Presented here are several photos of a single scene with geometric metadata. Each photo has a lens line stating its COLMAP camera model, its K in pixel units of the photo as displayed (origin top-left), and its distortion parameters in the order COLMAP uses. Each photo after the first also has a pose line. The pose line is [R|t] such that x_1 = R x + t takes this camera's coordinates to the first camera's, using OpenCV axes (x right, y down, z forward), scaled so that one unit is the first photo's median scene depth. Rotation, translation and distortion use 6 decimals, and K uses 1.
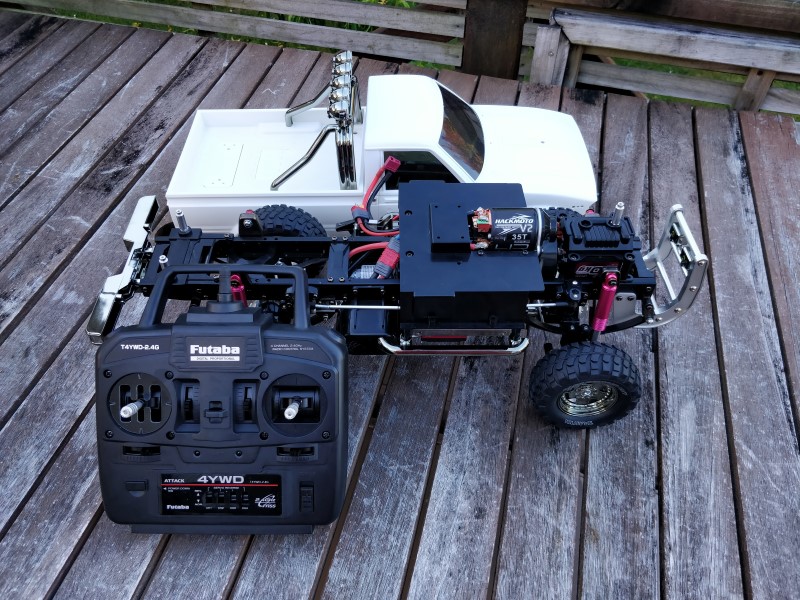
lens RADIAL K [[667.3, 0, 400.0], [0, 667.3, 300.0], [0, 0, 1]] dist [0.109056, -0.234308]
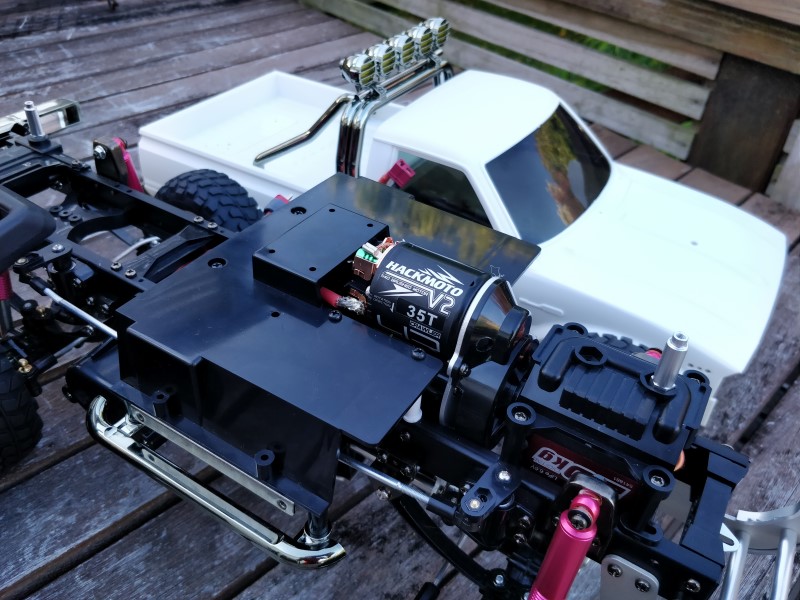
lens RADIAL K [[667.3, 0, 400.0], [0, 667.3, 300.0], [0, 0, 1]] dist [0.109056, -0.234308]
pose [[0.843605, 0.365636, -0.393244, 0.290732], [-0.429106, 0.899305, -0.084369, -0.052910], [0.322798, 0.239917, 0.915555, 0.516988]]
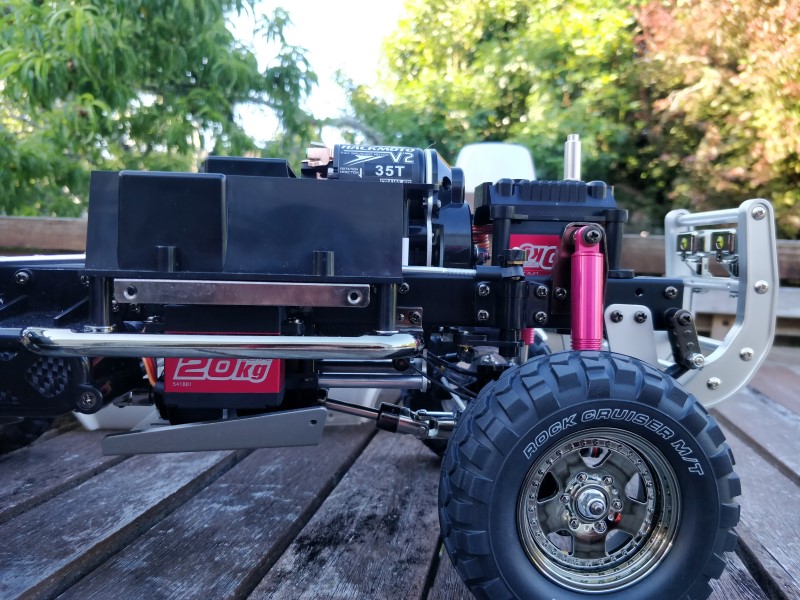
lens RADIAL K [[667.3, 0, 400.0], [0, 667.3, 300.0], [0, 0, 1]] dist [0.109056, -0.234308]
pose [[0.997548, 0.015540, 0.068246, 0.133472], [0.035642, 0.726372, -0.686377, 0.277588], [-0.060238, 0.687126, 0.724037, 0.612397]]
